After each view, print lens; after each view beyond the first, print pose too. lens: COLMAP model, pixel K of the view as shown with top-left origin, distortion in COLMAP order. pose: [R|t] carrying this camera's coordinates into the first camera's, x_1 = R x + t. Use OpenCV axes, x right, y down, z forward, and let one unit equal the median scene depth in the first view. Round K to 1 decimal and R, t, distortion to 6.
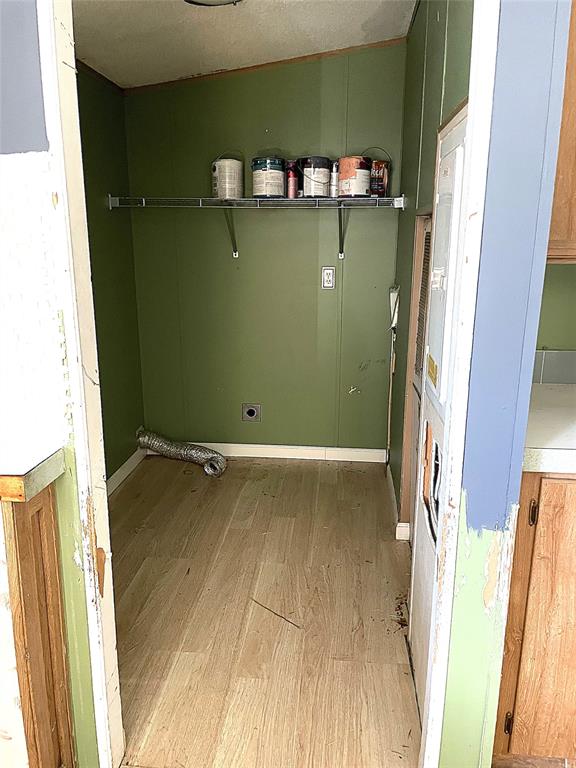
lens RADIAL K [[578.2, 0, 290.6], [0, 578.2, 377.0], [0, 0, 1]] dist [0.051273, -0.081239]
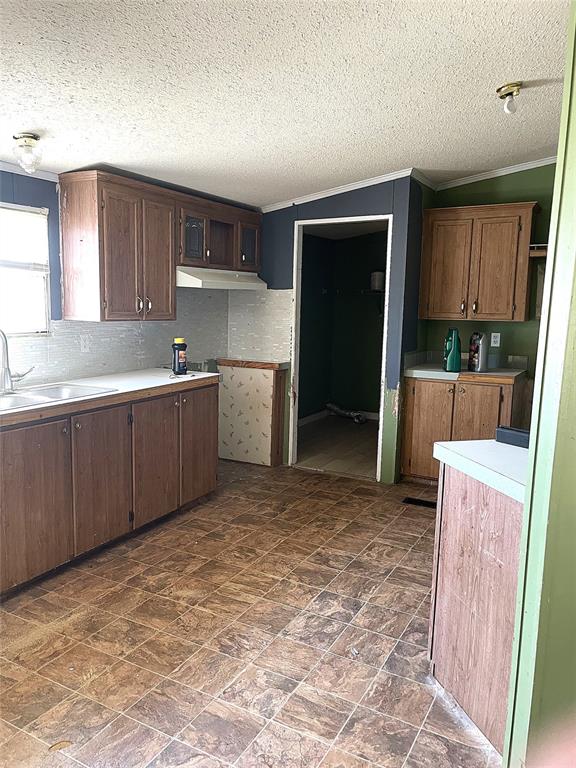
lens RADIAL K [[578.2, 0, 288.8], [0, 578.2, 384.8], [0, 0, 1]] dist [0.051273, -0.081239]
pose [[0.913891, 0.065507, -0.400640, 1.095197], [-0.104724, 0.991534, -0.076762, 0.529893], [0.392220, 0.112109, 0.913015, -2.357567]]
